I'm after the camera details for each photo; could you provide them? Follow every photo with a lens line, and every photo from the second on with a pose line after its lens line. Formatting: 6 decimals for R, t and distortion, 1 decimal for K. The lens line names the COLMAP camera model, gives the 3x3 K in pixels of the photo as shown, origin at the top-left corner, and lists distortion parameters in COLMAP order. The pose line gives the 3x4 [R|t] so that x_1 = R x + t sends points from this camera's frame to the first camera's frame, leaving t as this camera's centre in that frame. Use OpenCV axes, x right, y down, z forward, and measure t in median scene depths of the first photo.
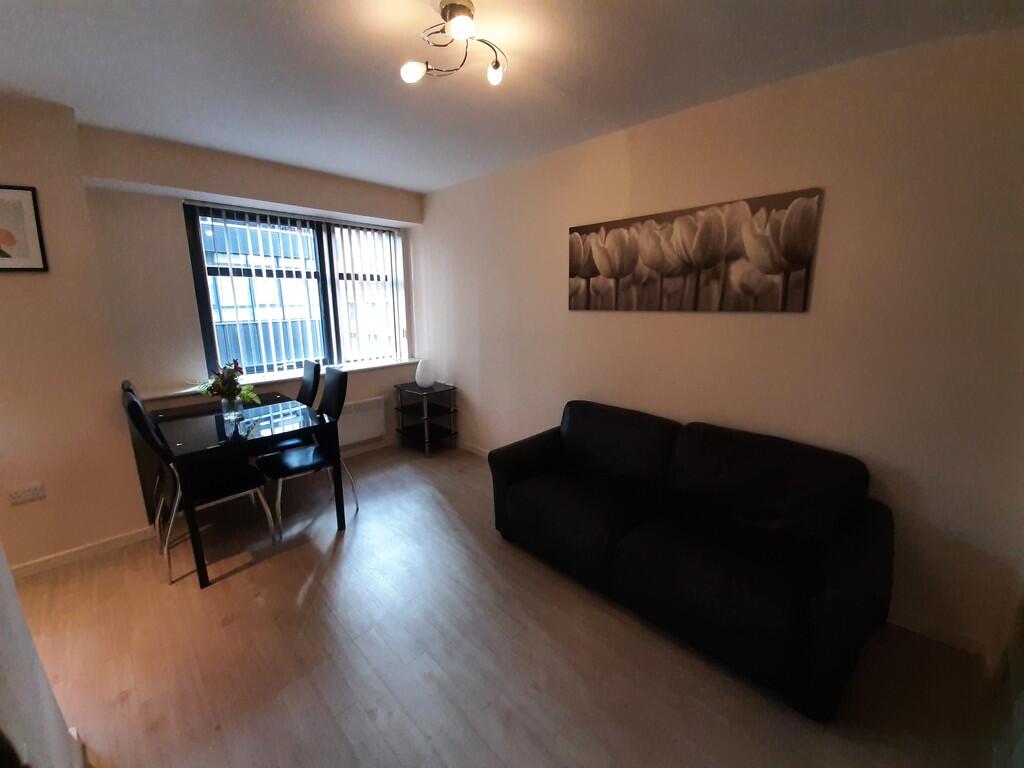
lens RADIAL K [[404.0, 0, 509.5], [0, 404.0, 384.1], [0, 0, 1]] dist [0.003605, 0.000164]
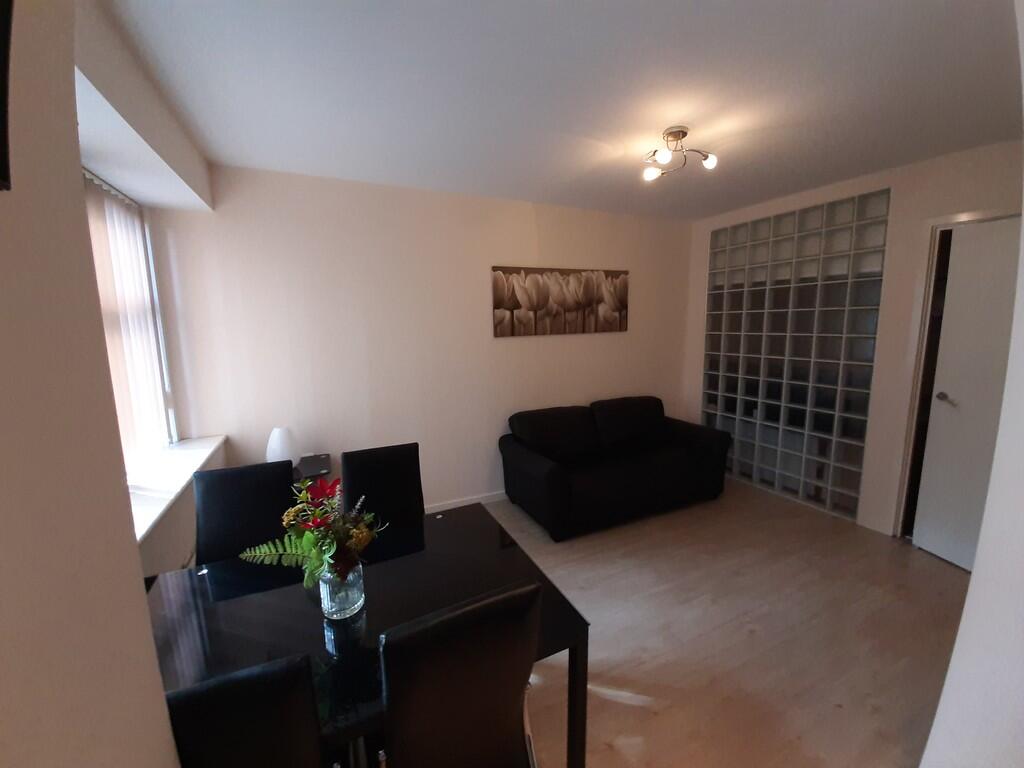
lens RADIAL K [[404.0, 0, 510.6], [0, 404.0, 383.4], [0, 0, 1]] dist [0.003605, 0.000164]
pose [[0.341261, -0.143165, 0.929002, -1.058422], [0.212579, 0.974481, 0.072085, -0.152218], [-0.915615, 0.172887, 0.362987, 0.670768]]
